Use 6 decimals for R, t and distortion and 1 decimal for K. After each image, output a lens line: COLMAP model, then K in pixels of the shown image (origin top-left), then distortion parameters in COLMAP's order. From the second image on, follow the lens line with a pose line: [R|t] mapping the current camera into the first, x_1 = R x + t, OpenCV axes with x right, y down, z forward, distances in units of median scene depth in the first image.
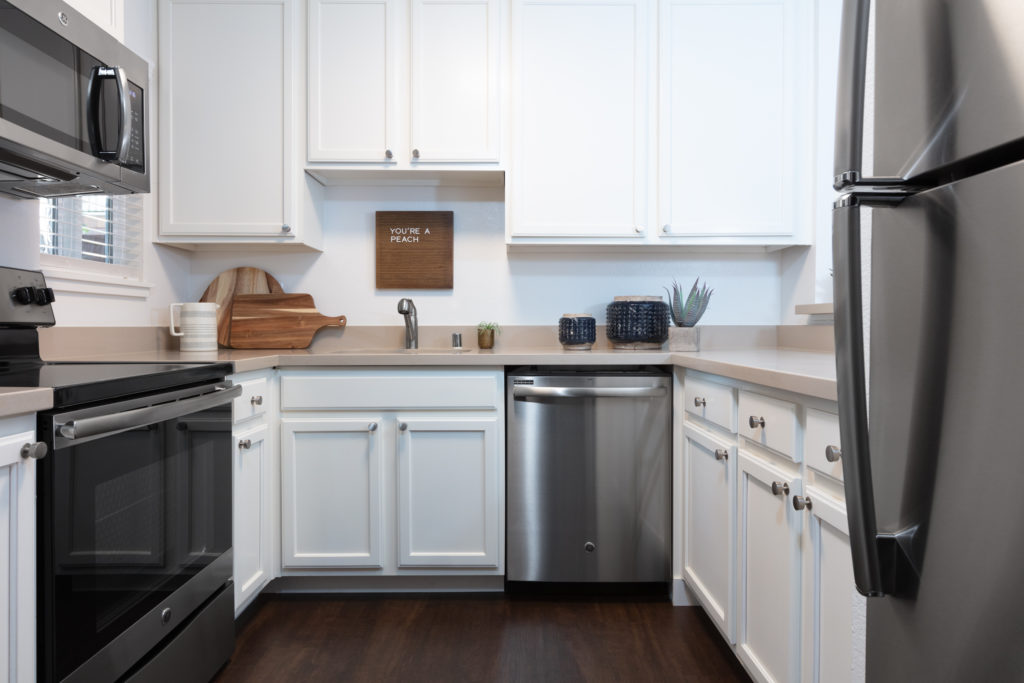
lens RADIAL K [[637.4, 0, 512.0], [0, 637.4, 341.5], [0, 0, 1]] dist [0.000865, 0.000339]
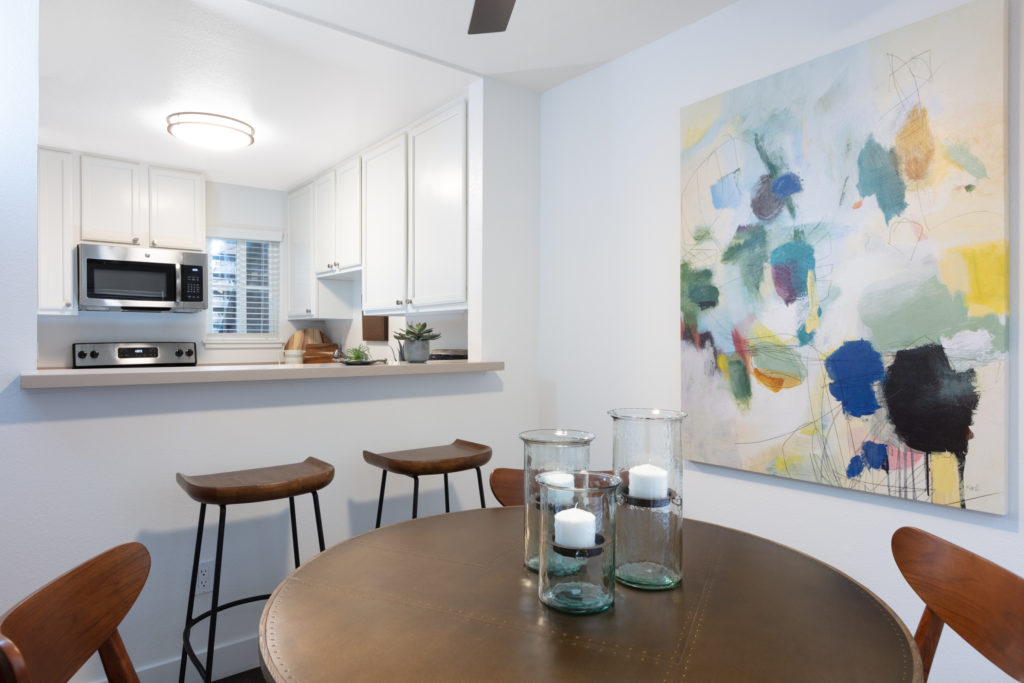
lens RADIAL K [[614.9, 0, 512.0], [0, 614.9, 341.5], [0, 0, 1]] dist [-0.003107, -0.001118]
pose [[0.621841, 0.005135, -0.783127, 1.310295], [-0.021479, 0.999714, -0.010500, -0.078016], [0.782849, 0.023350, 0.621774, 0.325776]]
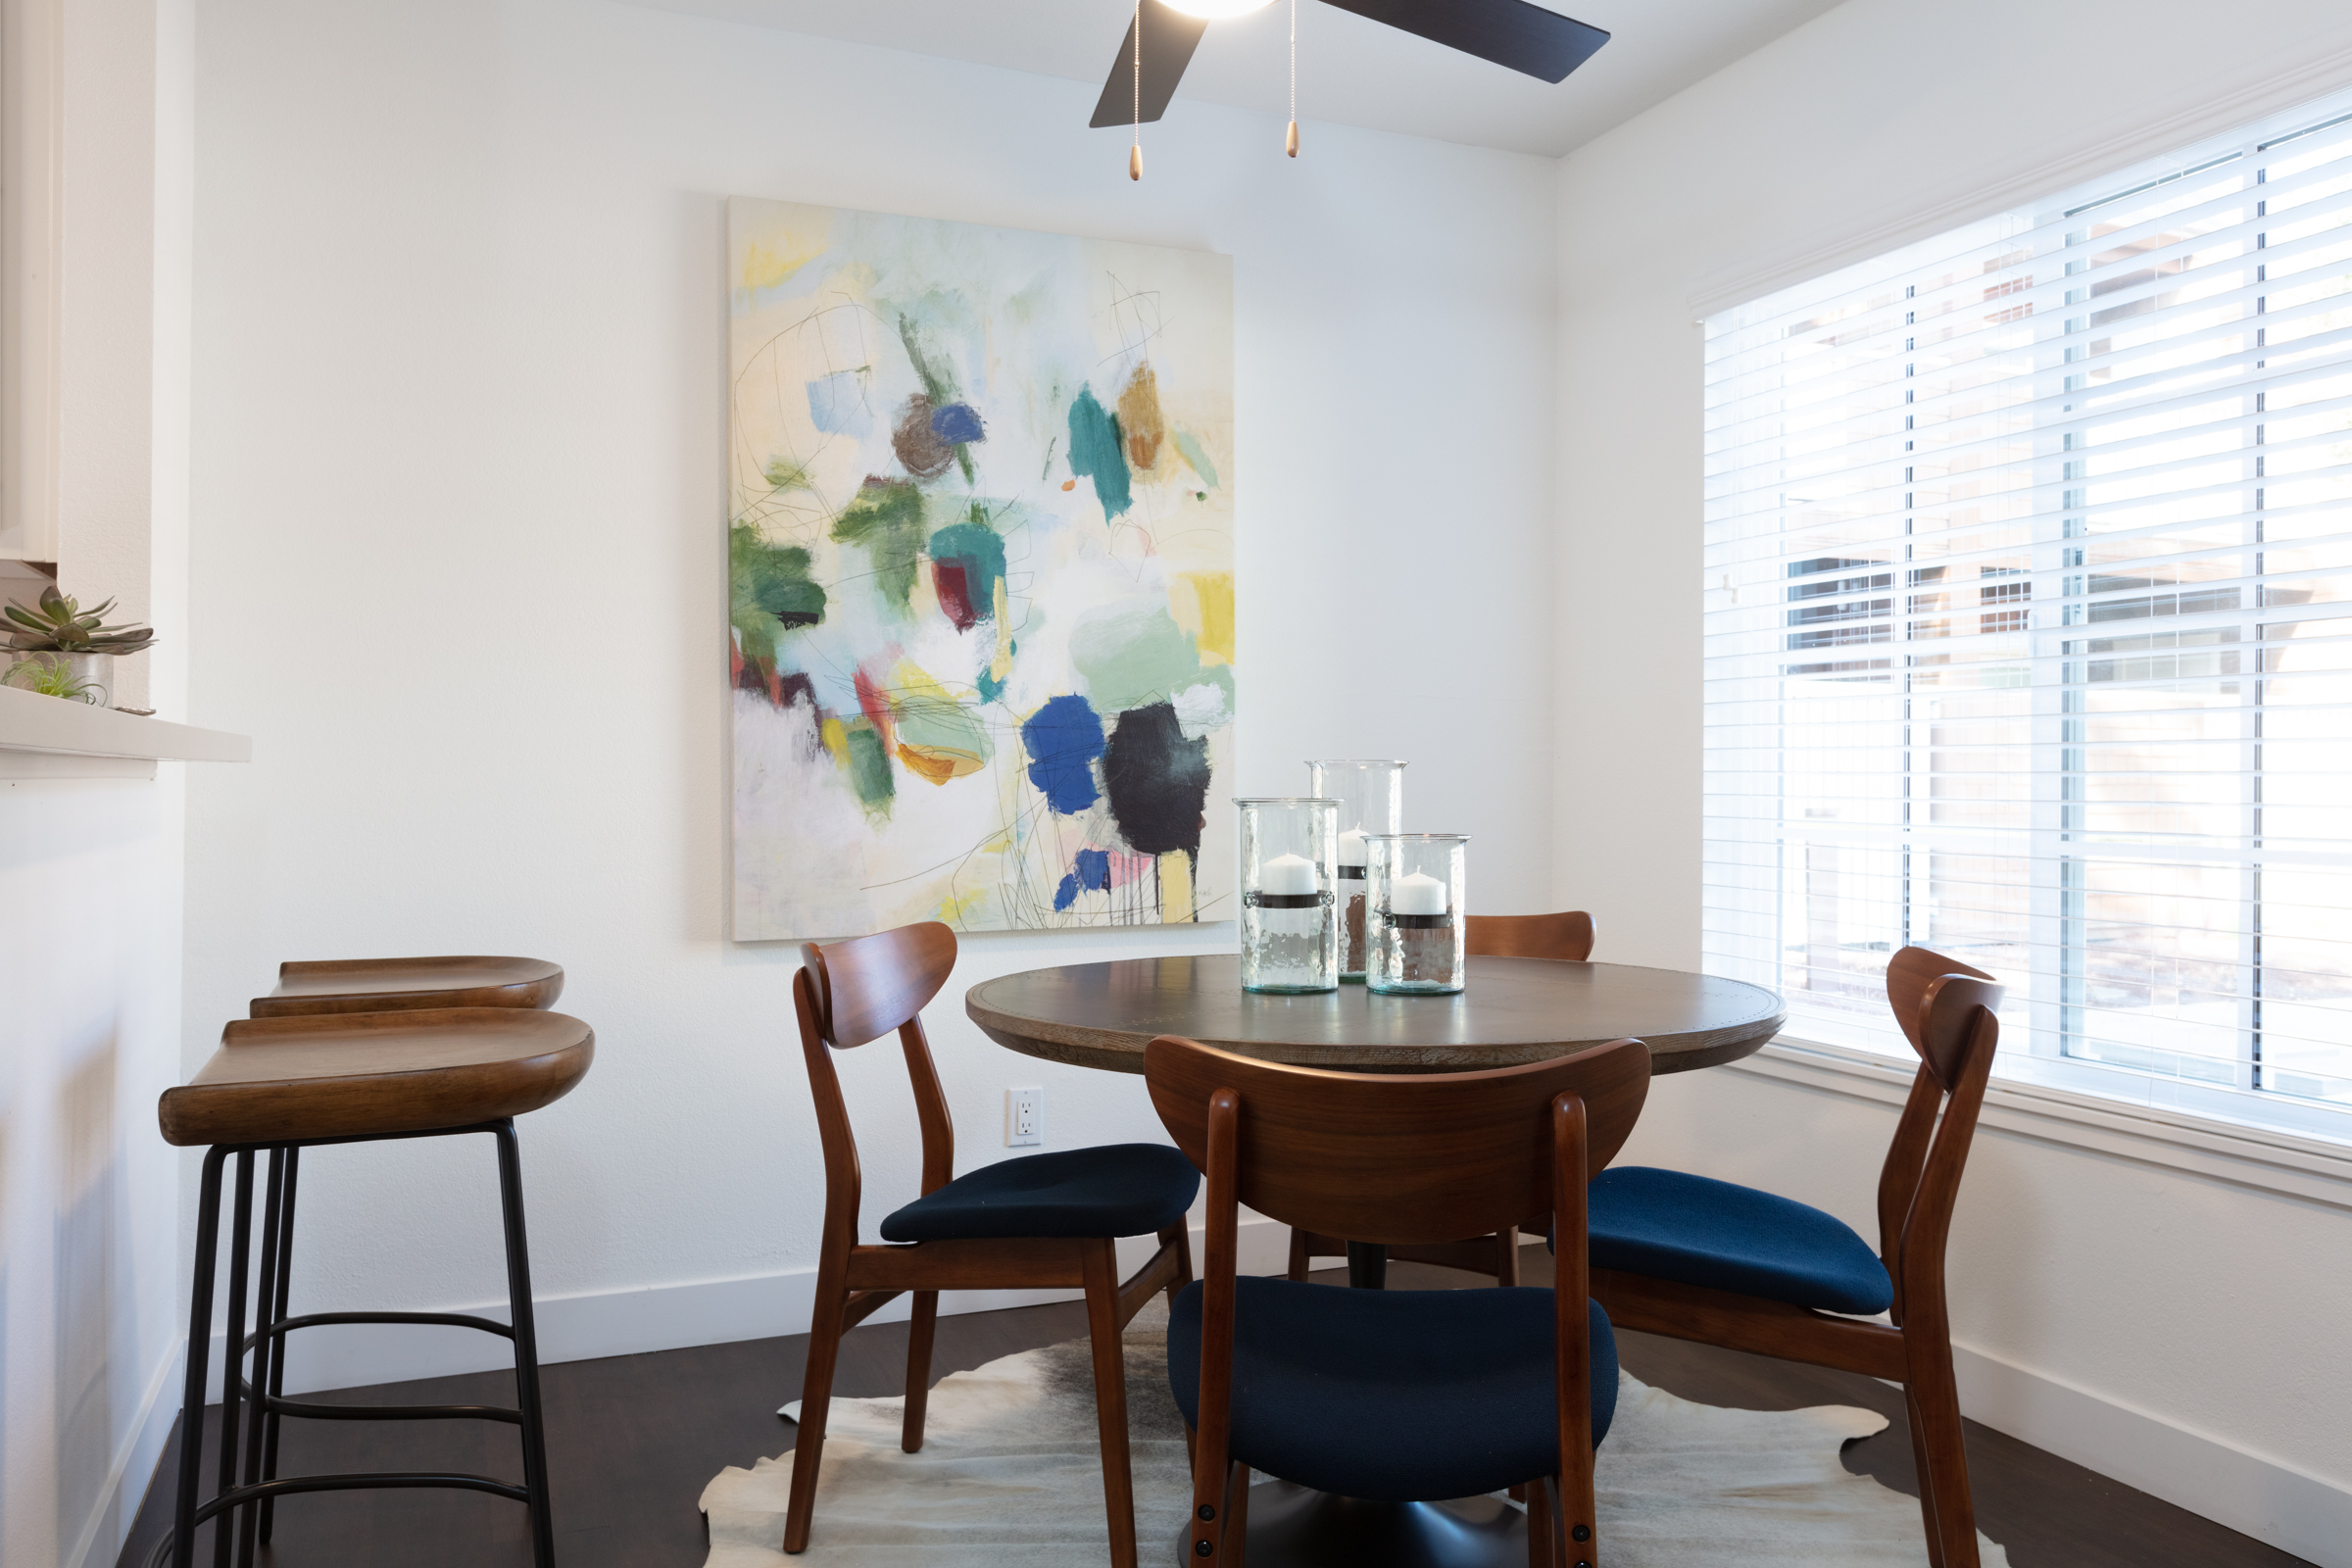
lens RADIAL K [[1728.8, 0, 1176.0], [0, 1728.8, 784.0], [0, 0, 1]] dist [-0.005416, -0.000110]
pose [[0.918698, 0.000537, 0.394961, 0.615058], [0.009245, 0.999696, -0.022865, -0.004293], [-0.394853, 0.024658, 0.918413, -0.103845]]
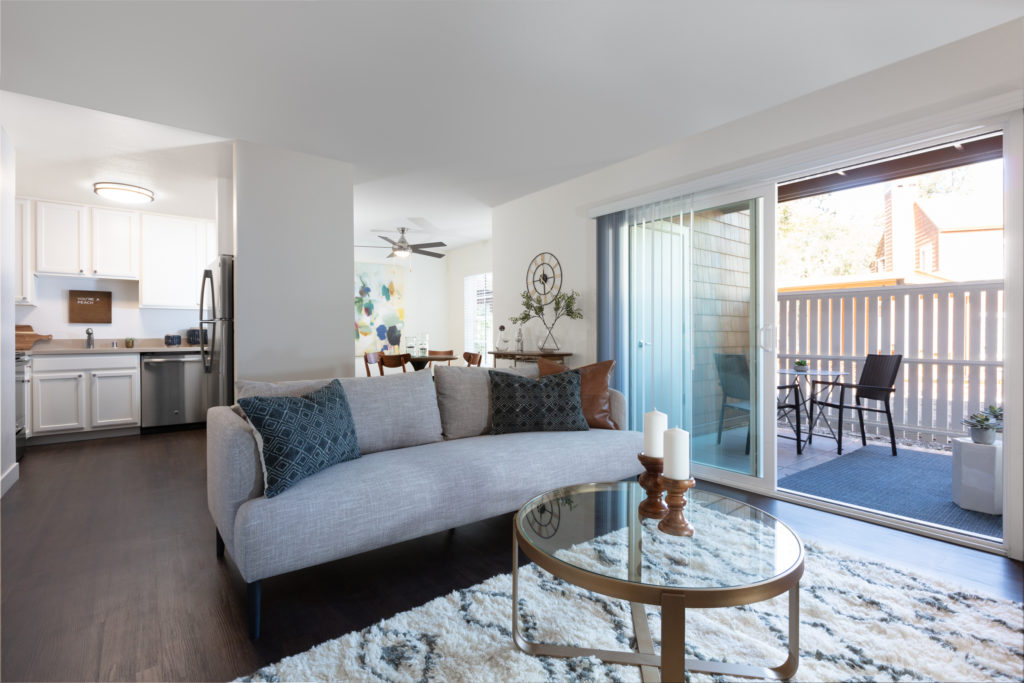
lens RADIAL K [[486.1, 0, 512.0], [0, 486.1, 341.5], [0, 0, 1]] dist [-0.001432, -0.000418]
pose [[0.789820, -0.008490, 0.613280, -0.024057], [0.019335, 0.999752, -0.011060, 0.037542], [-0.613034, 0.020594, 0.789788, -1.445729]]
